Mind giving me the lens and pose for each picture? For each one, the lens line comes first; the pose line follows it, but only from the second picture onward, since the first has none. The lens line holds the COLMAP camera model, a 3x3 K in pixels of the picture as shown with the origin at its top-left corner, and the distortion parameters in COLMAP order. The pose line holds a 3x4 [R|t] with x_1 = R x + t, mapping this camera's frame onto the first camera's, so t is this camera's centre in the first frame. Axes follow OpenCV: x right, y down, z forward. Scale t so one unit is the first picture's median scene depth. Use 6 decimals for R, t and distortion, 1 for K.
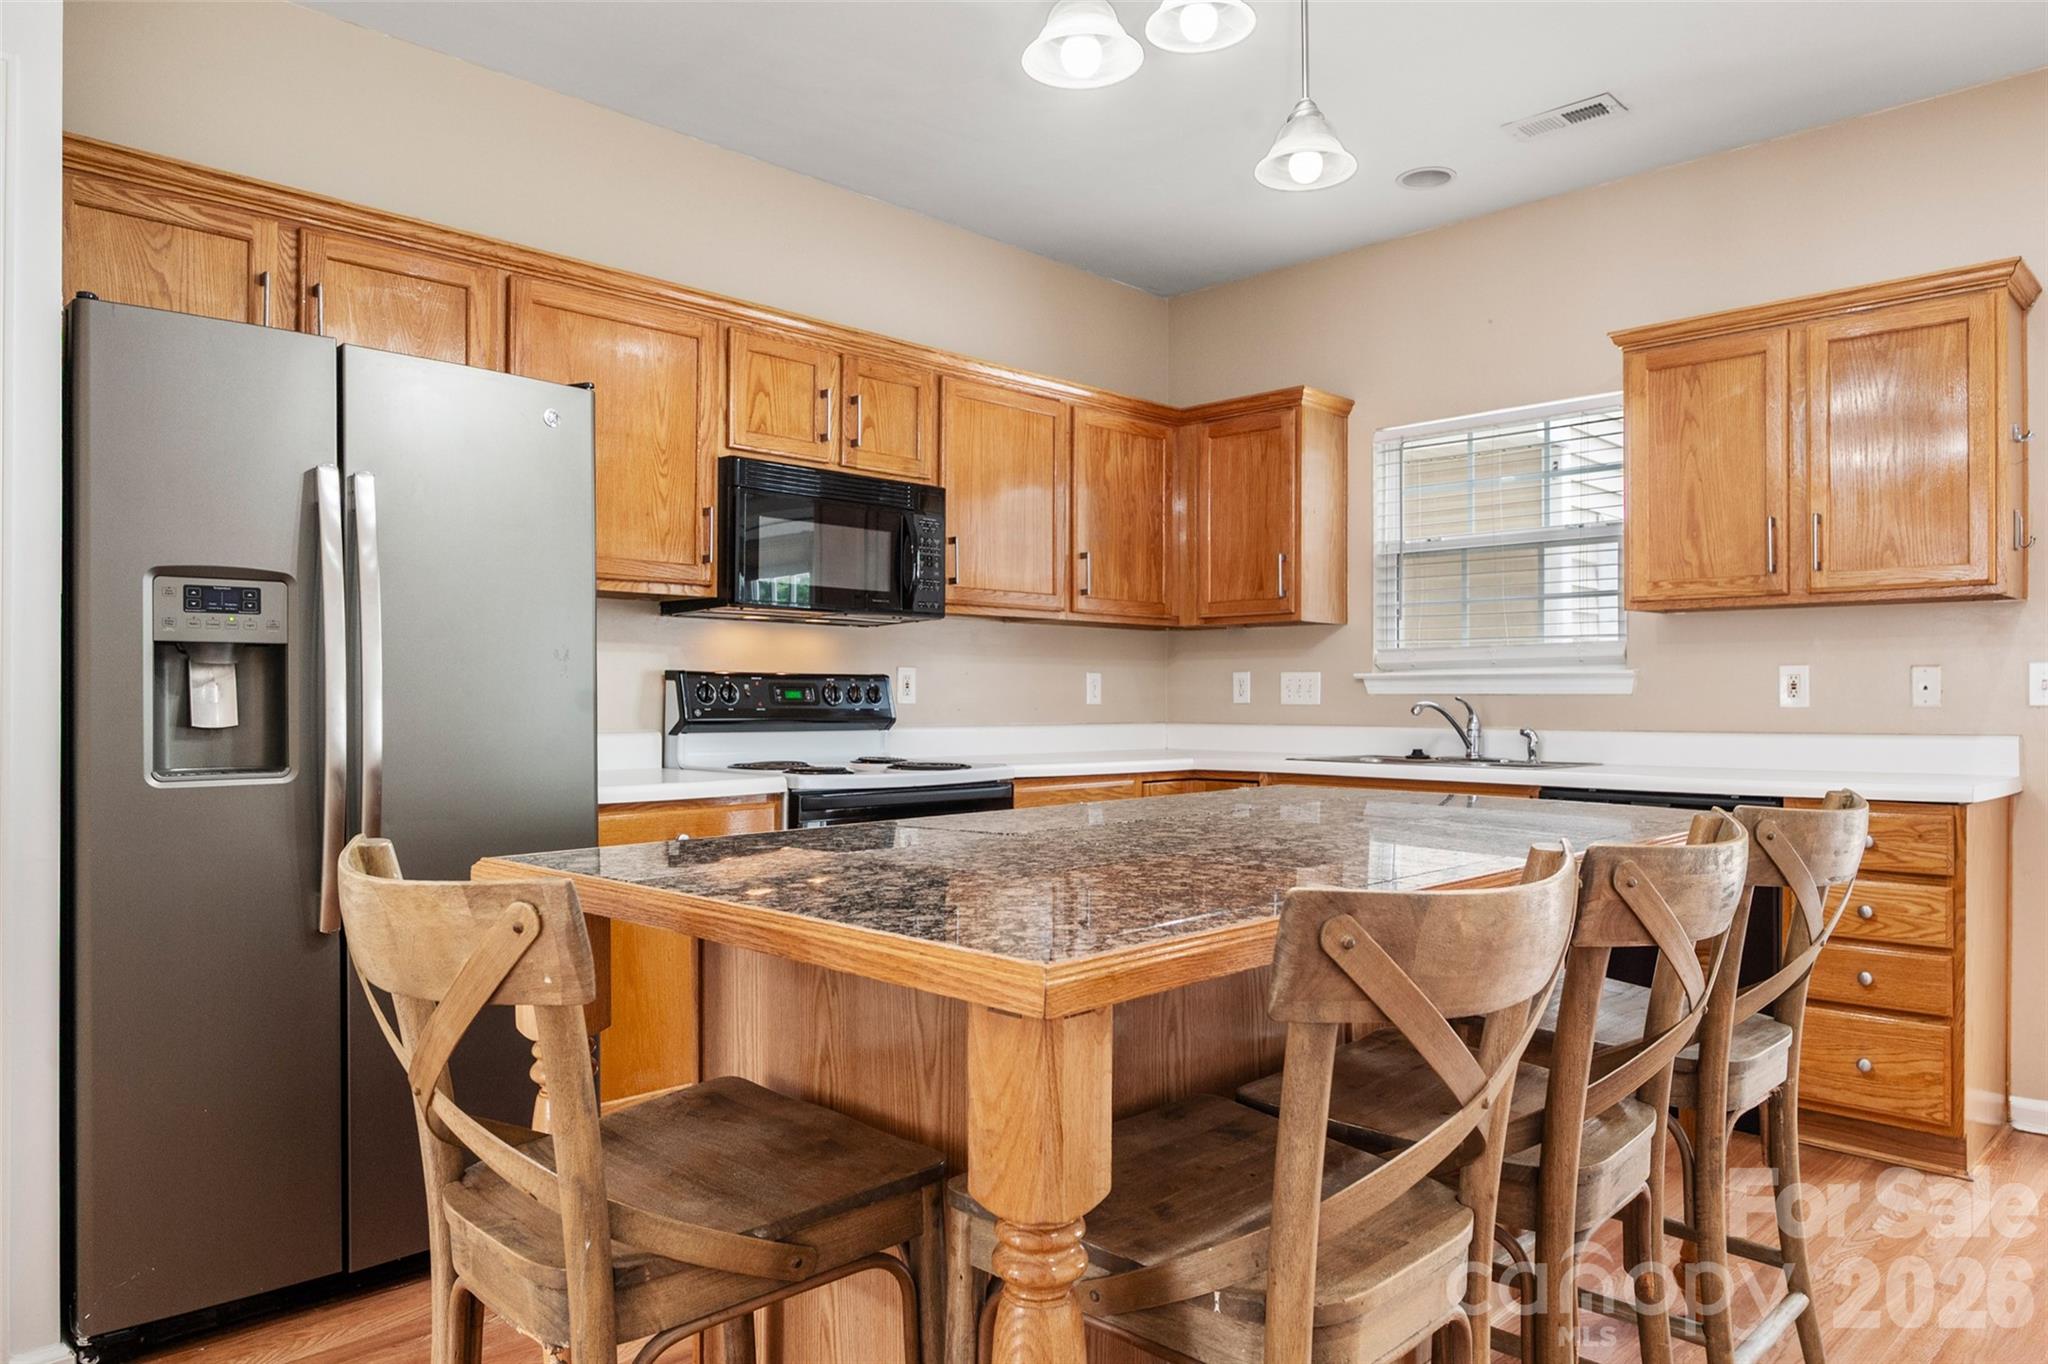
lens RADIAL K [[1352.7, 0, 999.8], [0, 1352.7, 682.7], [0, 0, 1]] dist [-0.006281, -0.002107]
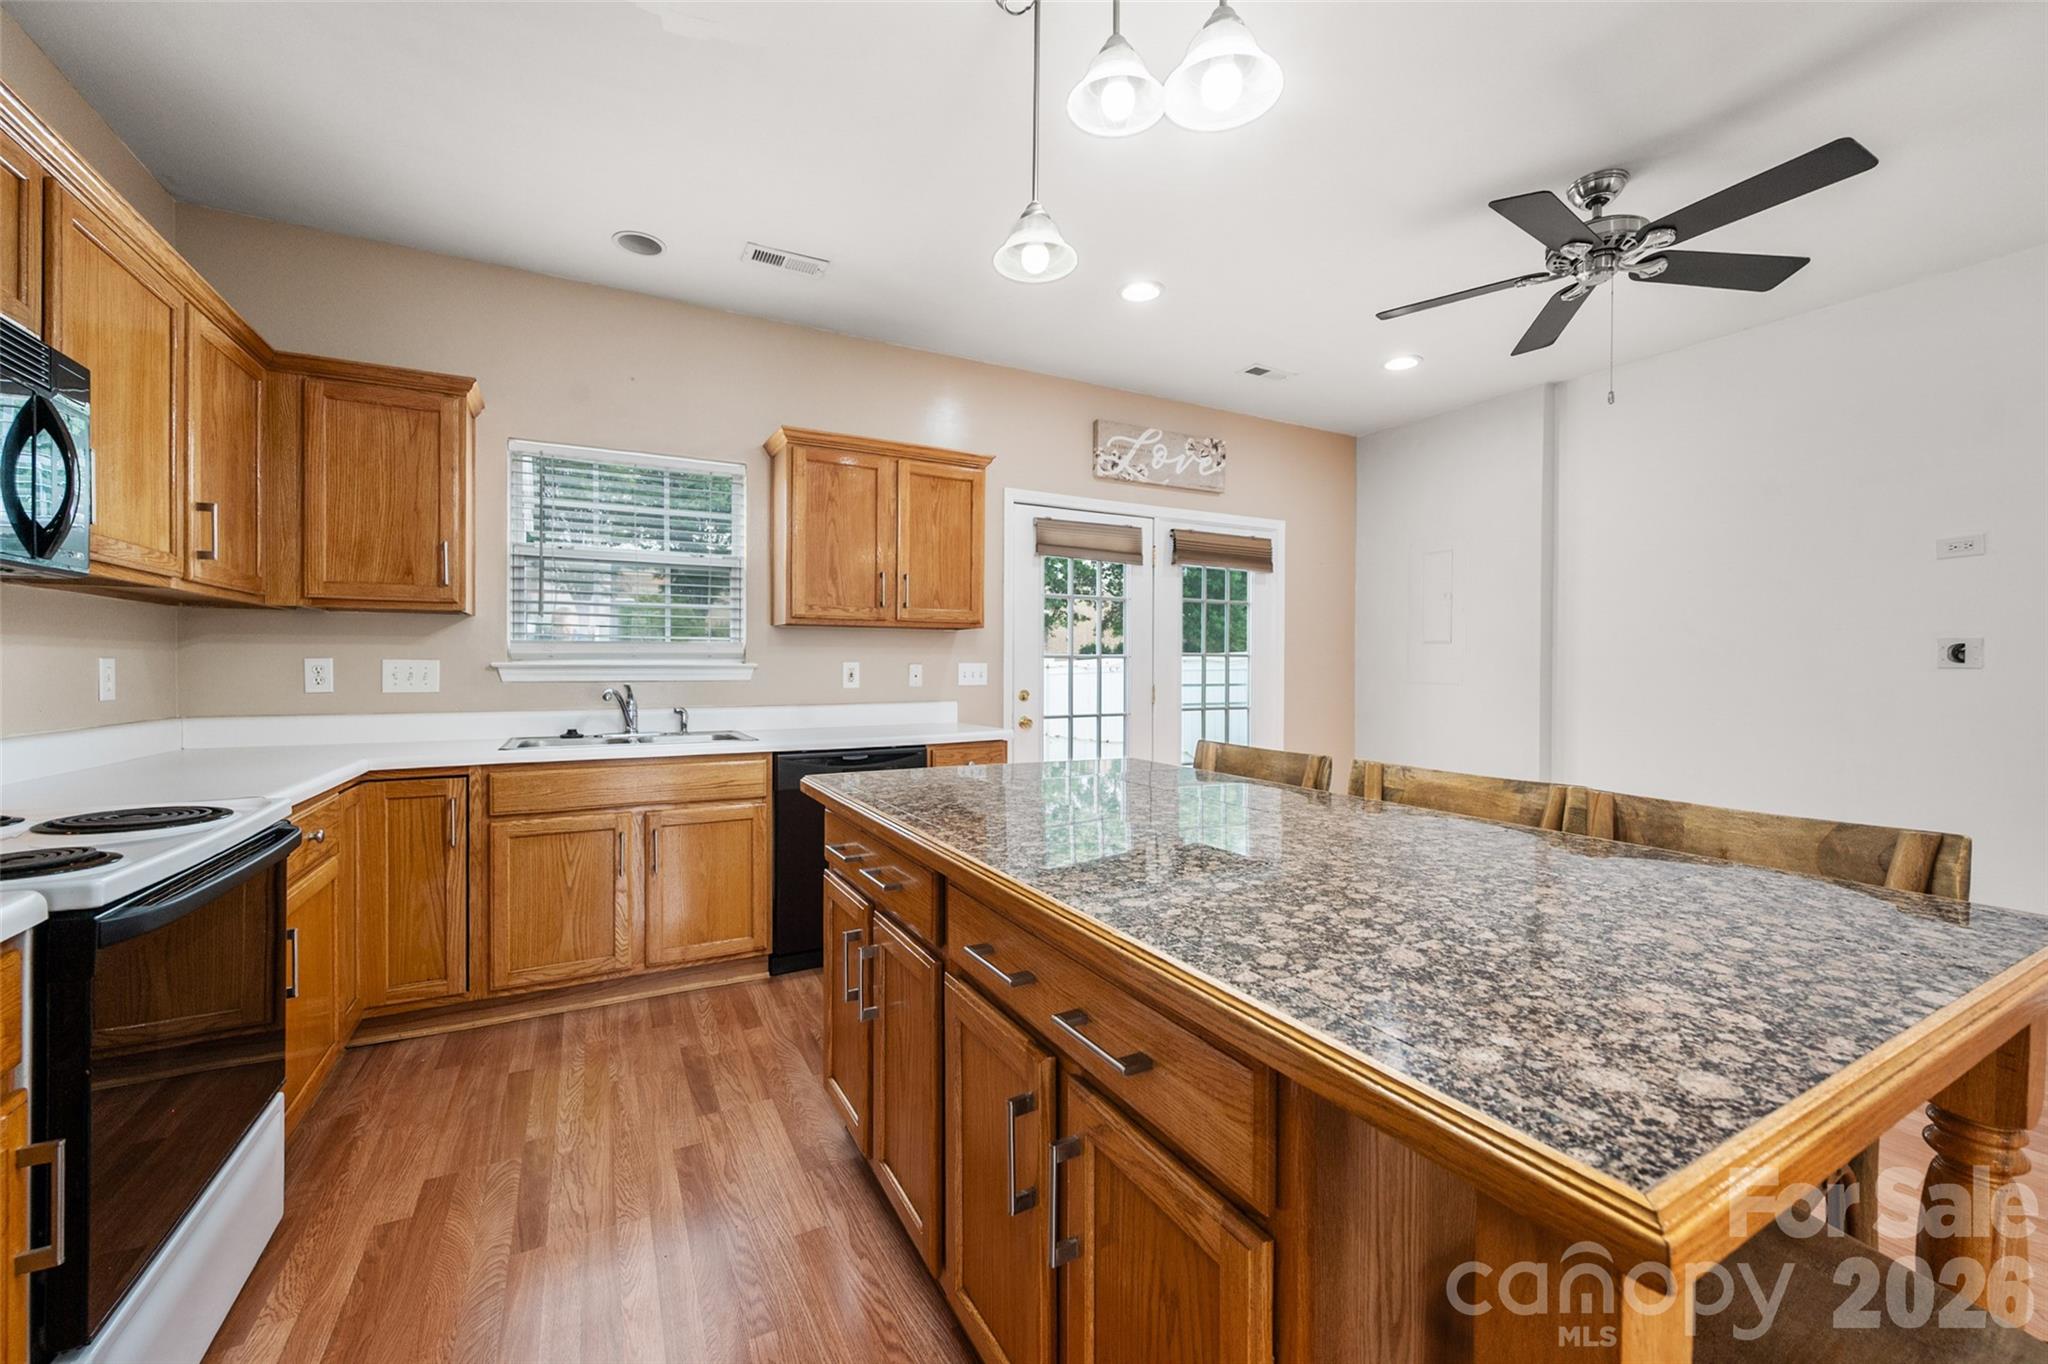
lens RADIAL K [[816.5, 0, 1026.7], [0, 816.5, 673.4], [0, 0, 1]] dist [-0.004188, 0.001461]
pose [[0.275707, -0.009994, 0.961190, -0.308280], [-0.011880, 0.999834, 0.013804, -0.015649], [-0.961168, -0.015225, 0.275543, 0.531925]]
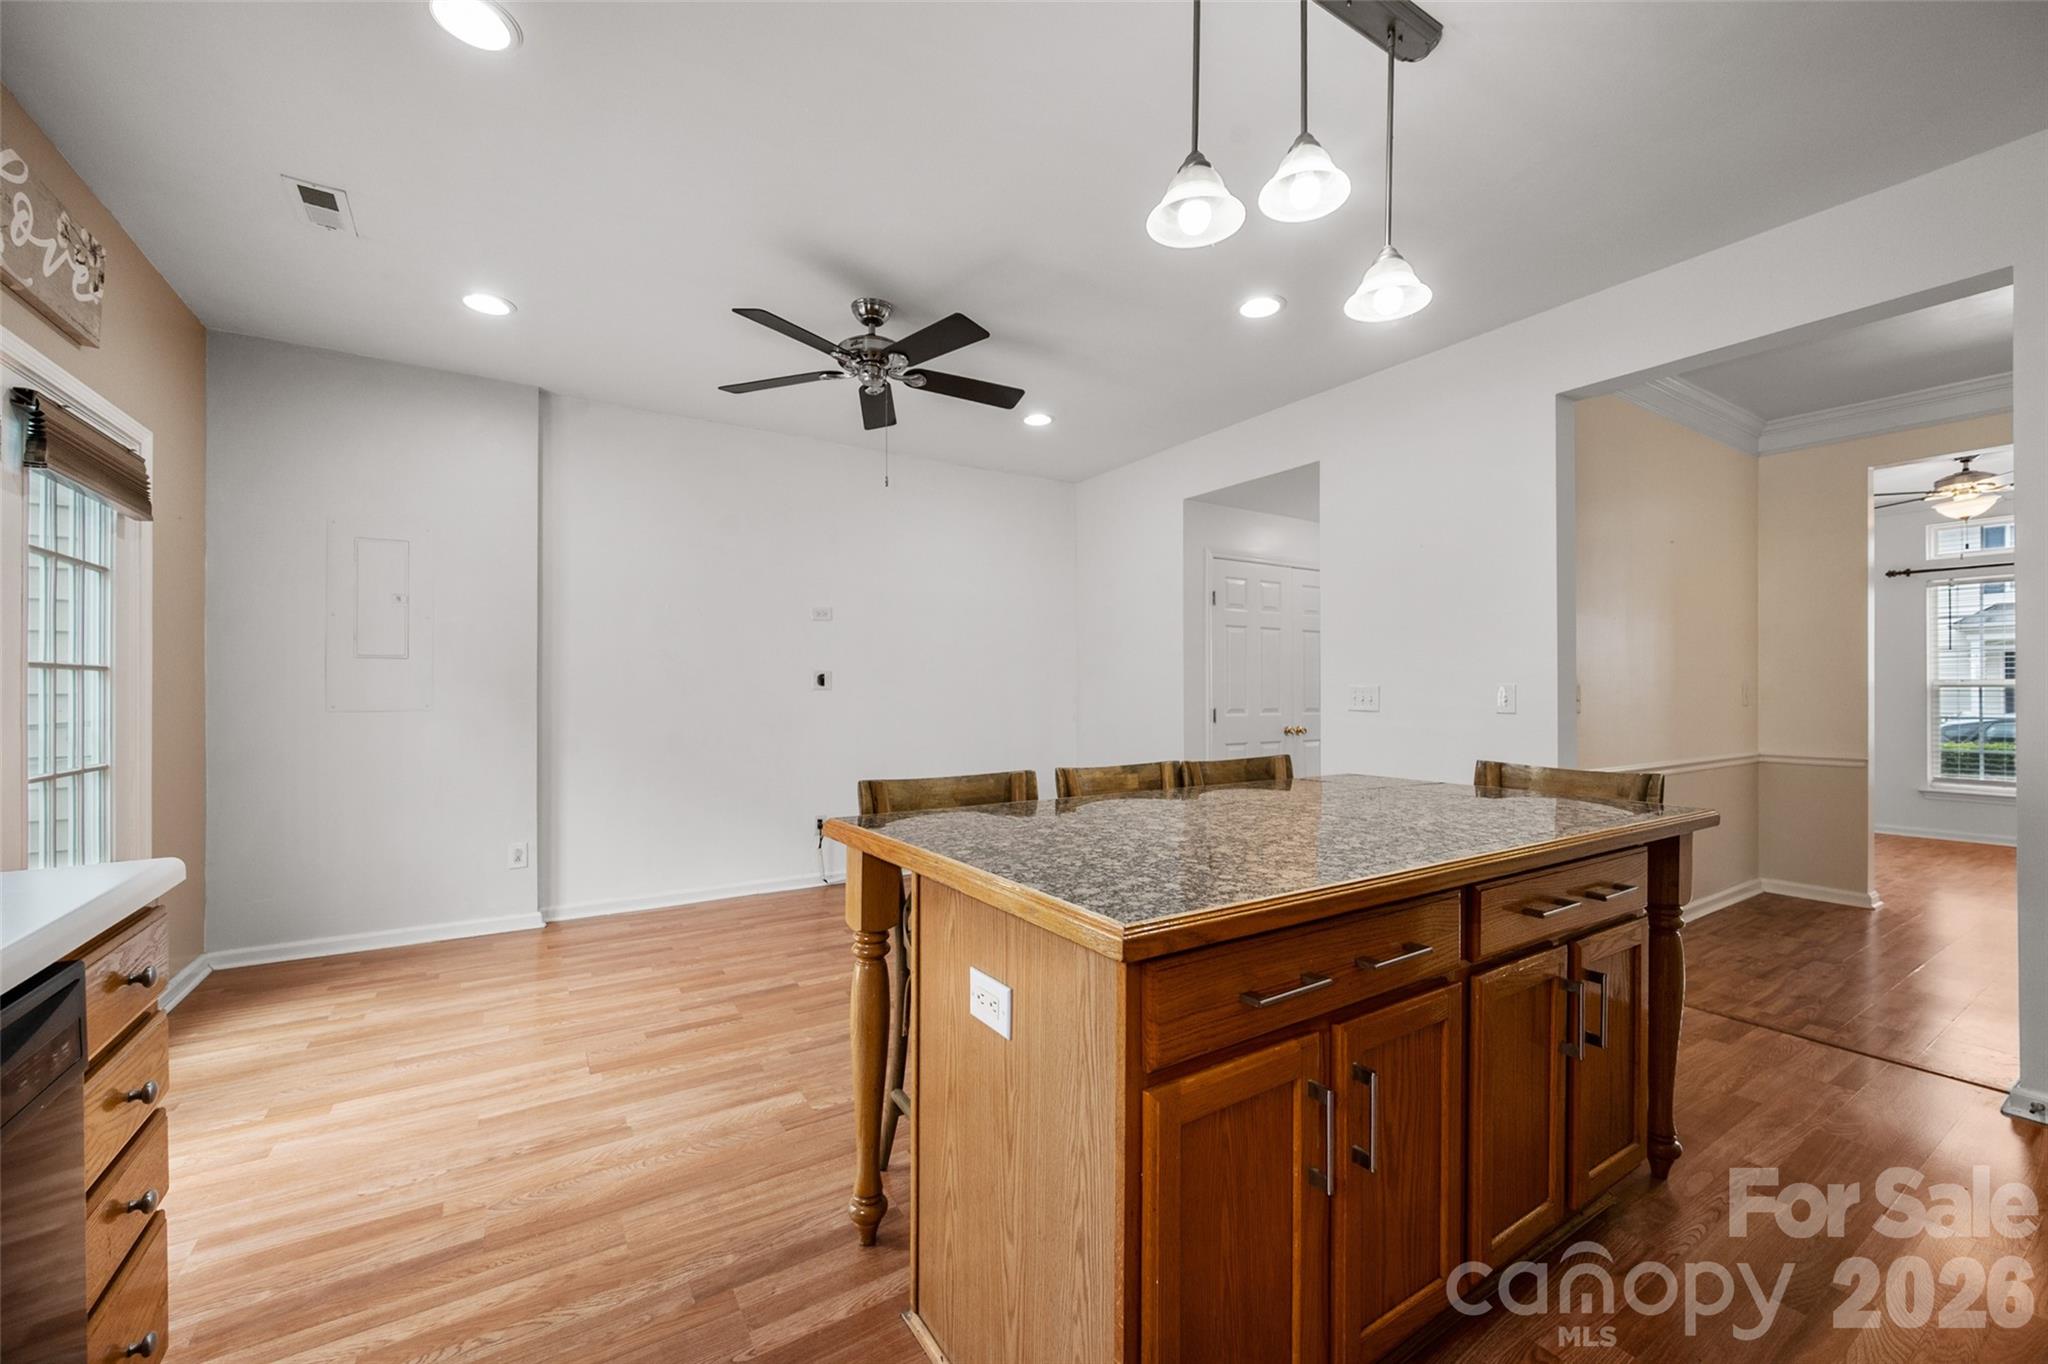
lens RADIAL K [[816.5, 0, 1025.9], [0, 816.5, 677.5], [0, 0, 1]] dist [-0.004188, 0.001461]
pose [[-0.981745, 0.002885, 0.190180, 0.155844], [-0.002492, 0.999604, -0.028031, -0.006347], [-0.190185, -0.027994, -0.981349, 1.070399]]
